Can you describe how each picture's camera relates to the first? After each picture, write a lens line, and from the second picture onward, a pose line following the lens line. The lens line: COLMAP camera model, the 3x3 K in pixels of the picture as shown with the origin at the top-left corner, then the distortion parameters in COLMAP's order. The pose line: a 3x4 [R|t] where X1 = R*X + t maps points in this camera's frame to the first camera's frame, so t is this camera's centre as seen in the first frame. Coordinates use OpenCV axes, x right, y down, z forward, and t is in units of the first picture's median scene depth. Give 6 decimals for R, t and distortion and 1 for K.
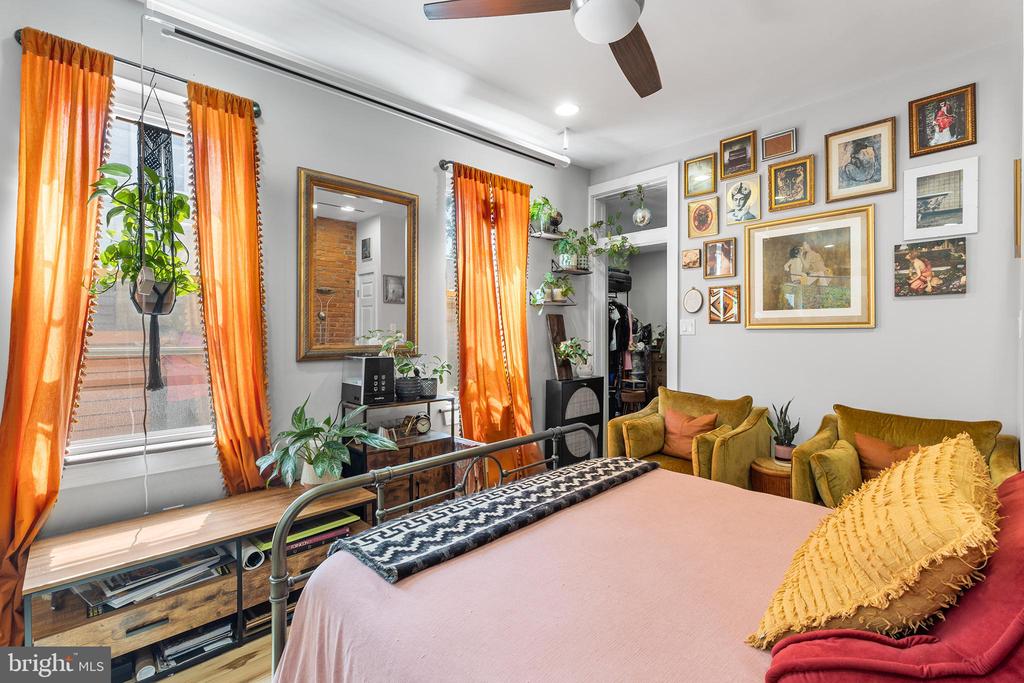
lens RADIAL K [[463.7, 0, 514.3], [0, 463.7, 327.7], [0, 0, 1]] dist [0.005441, -0.000093]
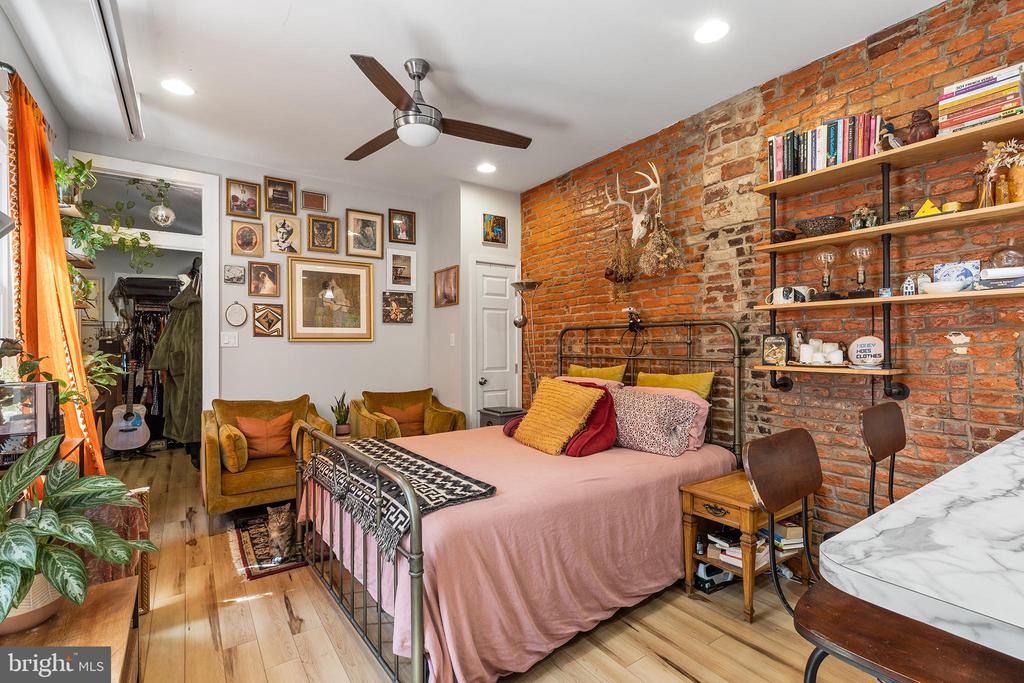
lens RADIAL K [[463.7, 0, 515.8], [0, 463.7, 345.9], [0, 0, 1]] dist [0.005441, -0.000093]
pose [[0.153860, -0.001159, 0.988092, -0.599513], [-0.003727, 0.999992, 0.001753, 0.009715], [-0.988086, -0.003953, 0.153854, 0.222194]]
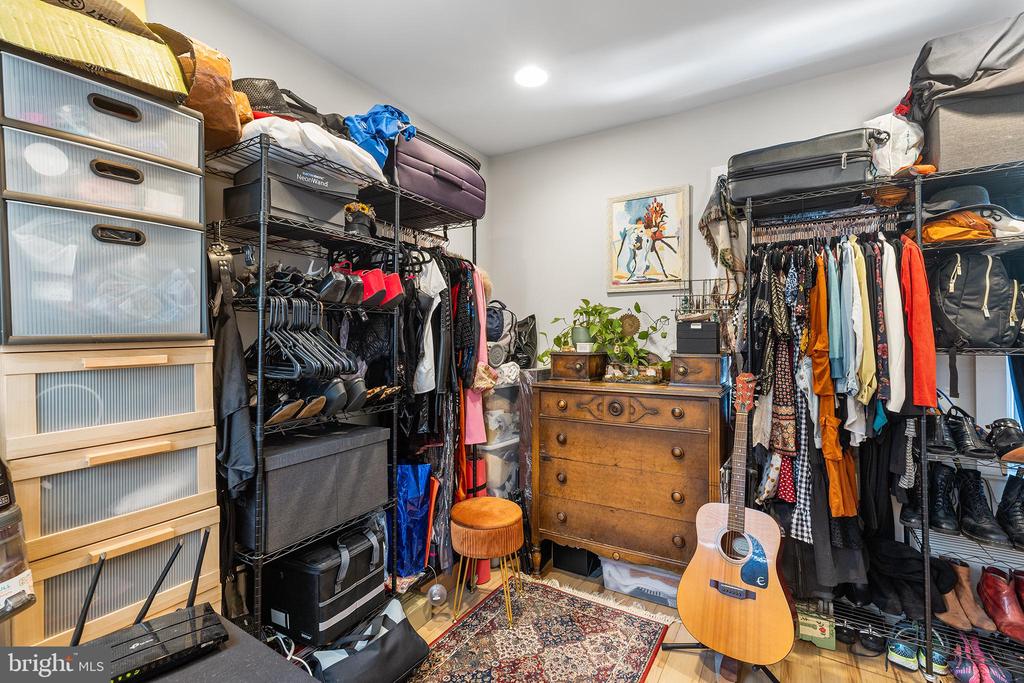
lens RADIAL K [[463.7, 0, 509.3], [0, 463.7, 338.4], [0, 0, 1]] dist [0.005441, -0.000093]
pose [[0.967338, -0.000456, 0.253488, 0.359421], [-0.003016, 0.999907, 0.013308, 0.014001], [-0.253470, -0.013638, 0.967247, 1.298004]]
